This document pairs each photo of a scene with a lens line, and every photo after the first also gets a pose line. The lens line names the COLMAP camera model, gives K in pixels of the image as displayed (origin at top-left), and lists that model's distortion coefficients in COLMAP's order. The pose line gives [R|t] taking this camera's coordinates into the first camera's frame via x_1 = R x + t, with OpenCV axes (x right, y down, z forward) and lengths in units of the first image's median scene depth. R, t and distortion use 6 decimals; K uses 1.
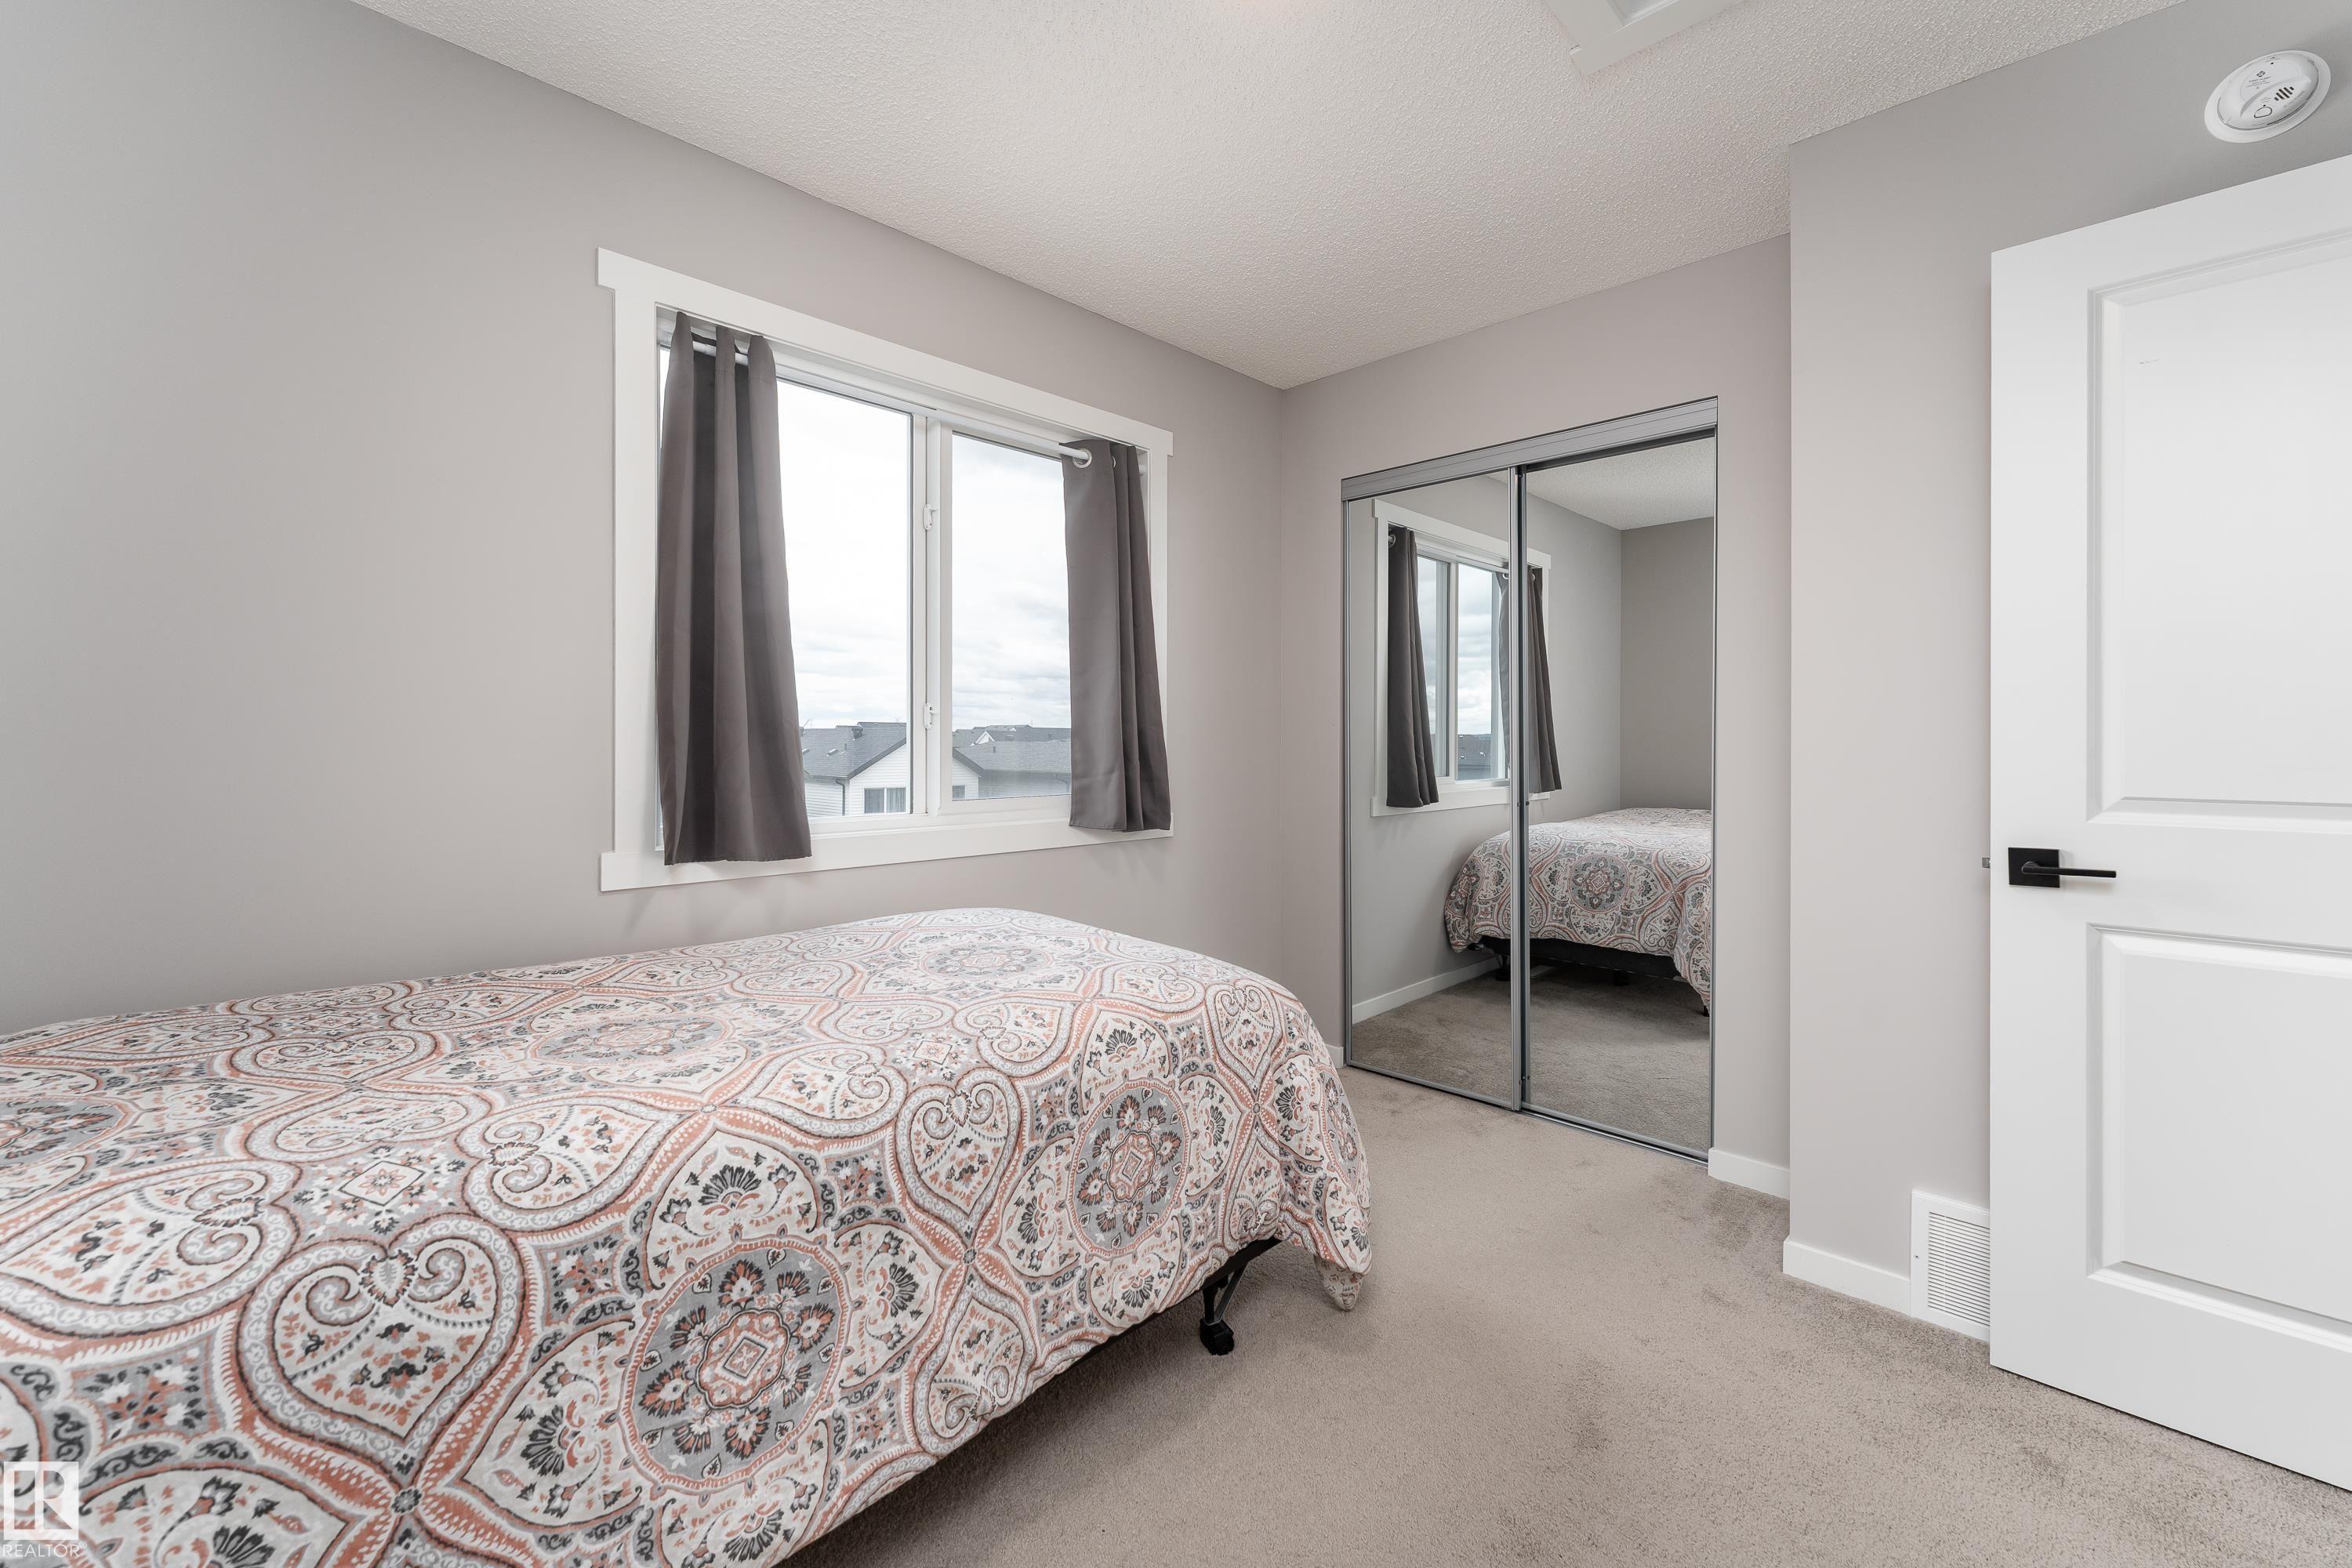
lens RADIAL K [[947.2, 0, 1169.9], [0, 947.2, 742.3], [0, 0, 1]] dist [-0.001573, 0.000183]
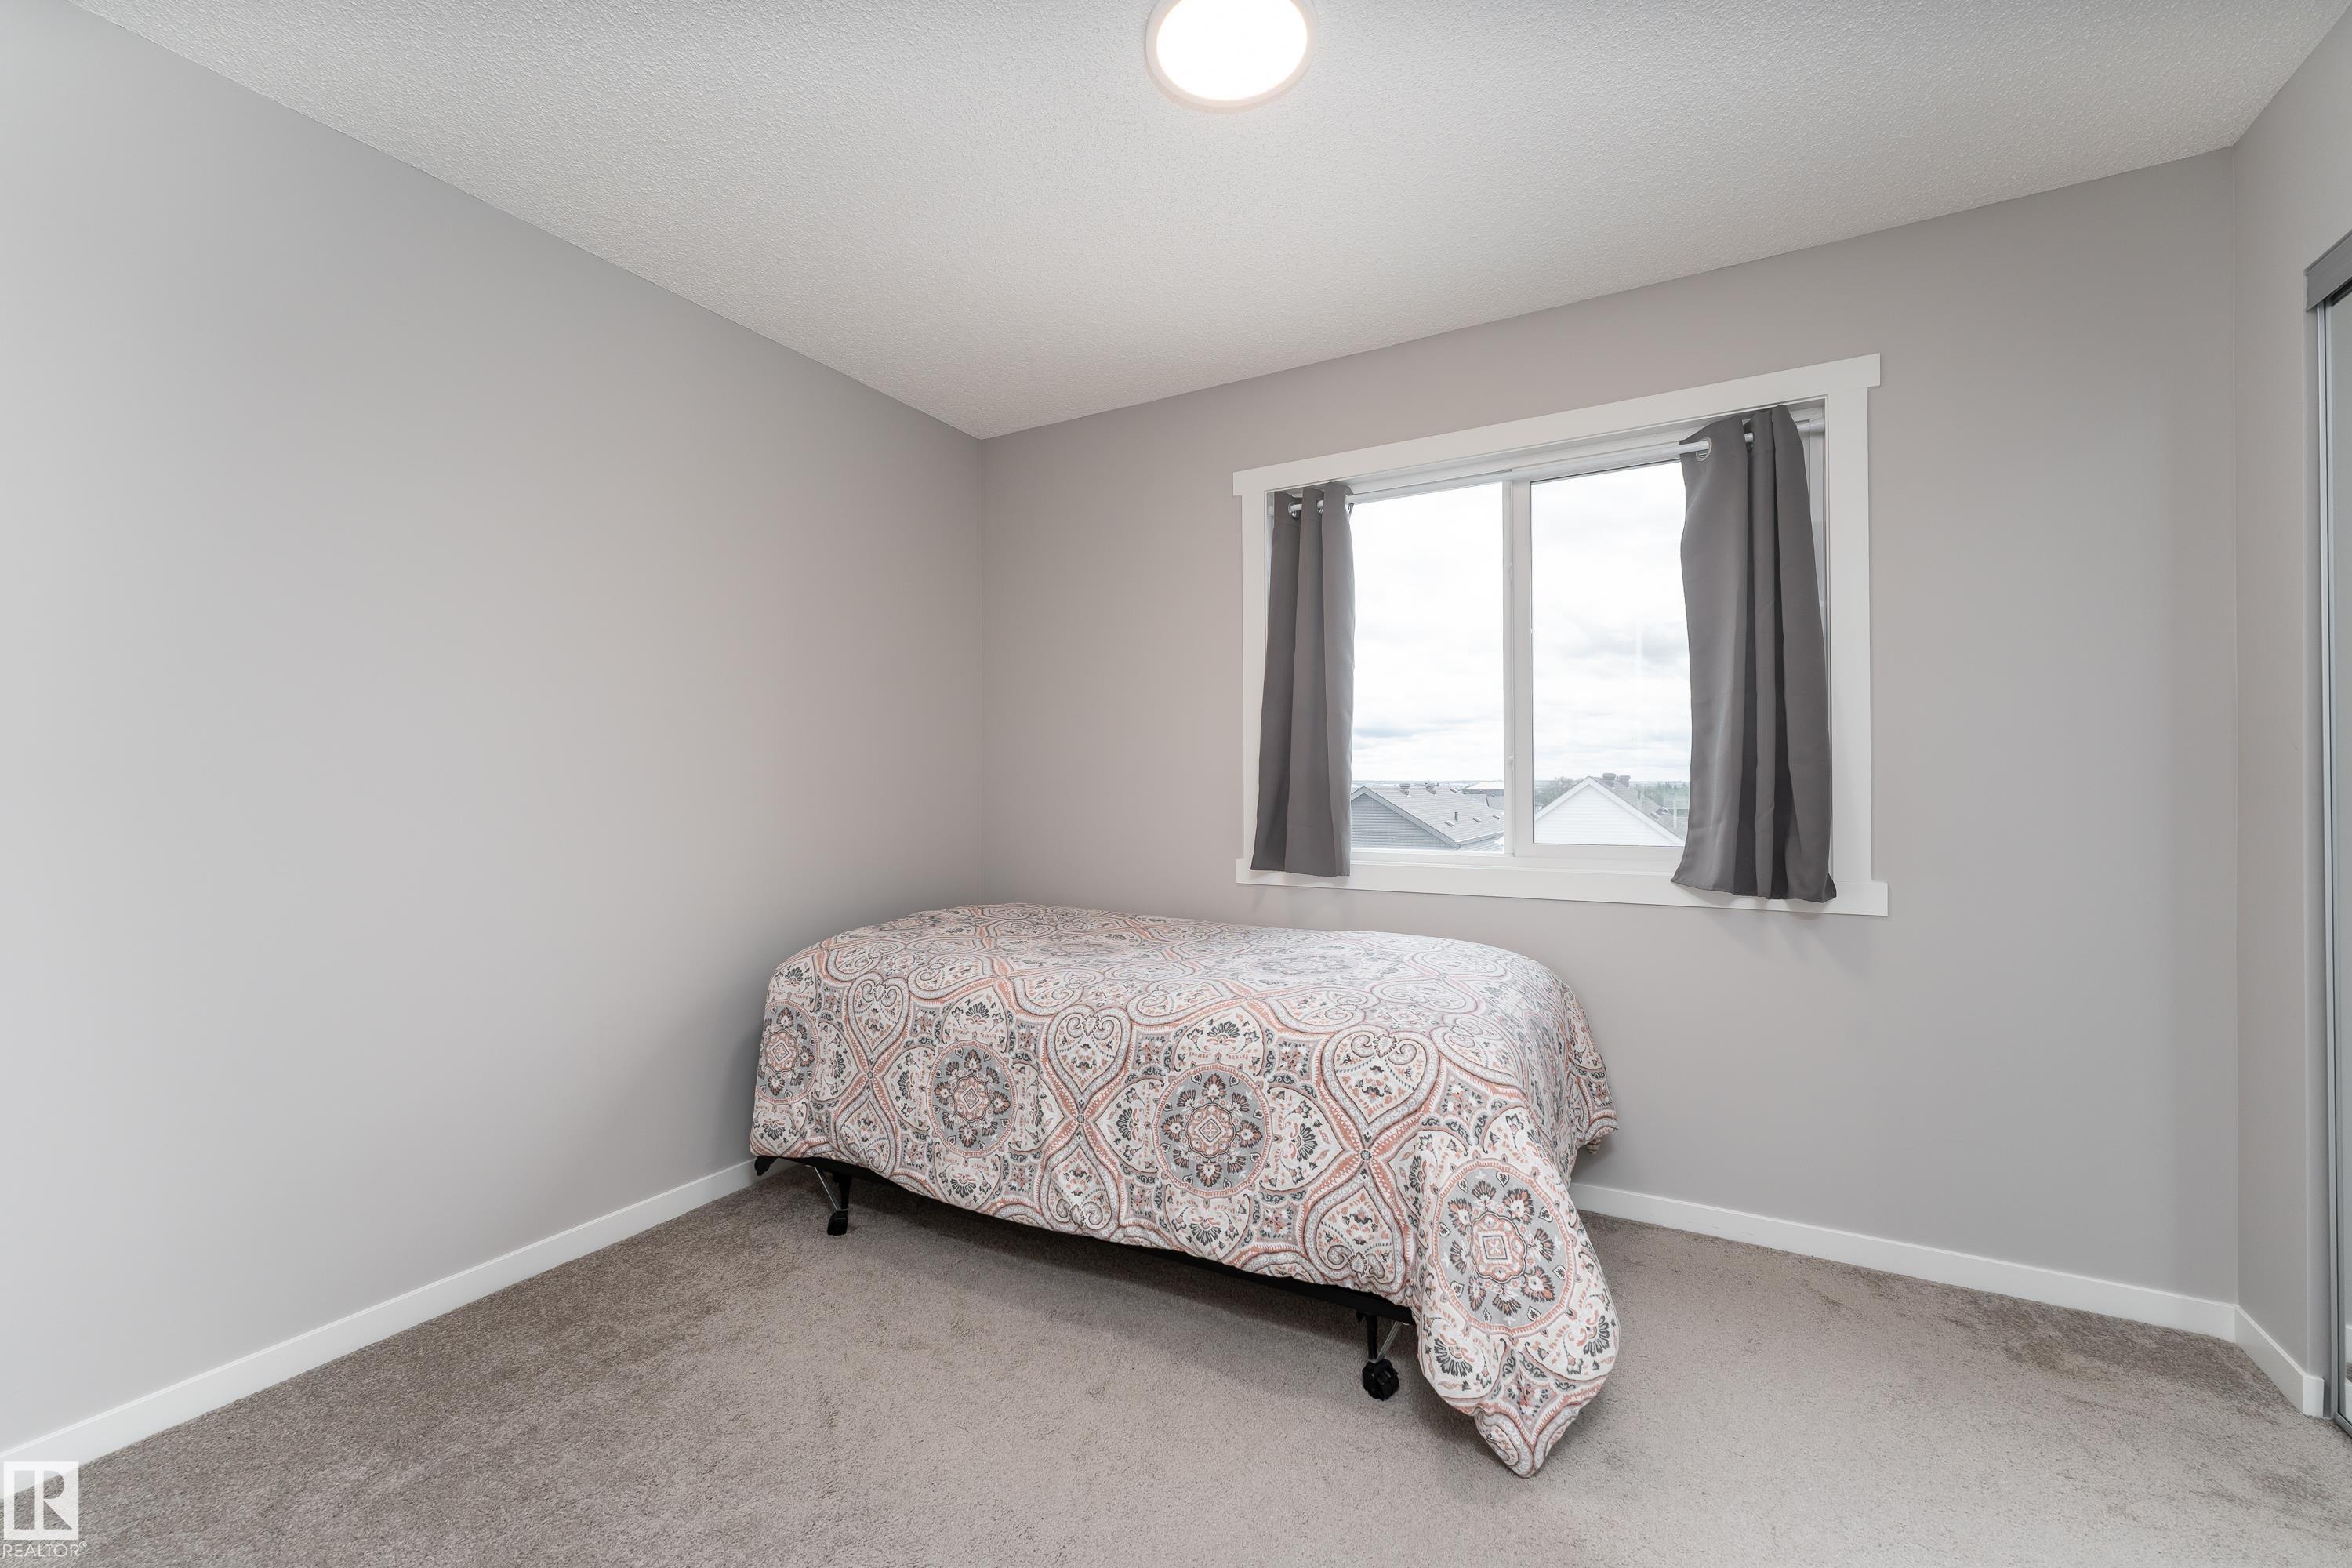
lens RADIAL K [[955.4, 0, 1190.0], [0, 955.4, 774.7], [0, 0, 1]] dist [0.001168, 0.000040]
pose [[0.287897, -0.016428, -0.957521, 1.255344], [0.004140, 0.999865, -0.015910, 0.004781], [0.957652, 0.000616, 0.287926, 0.672277]]
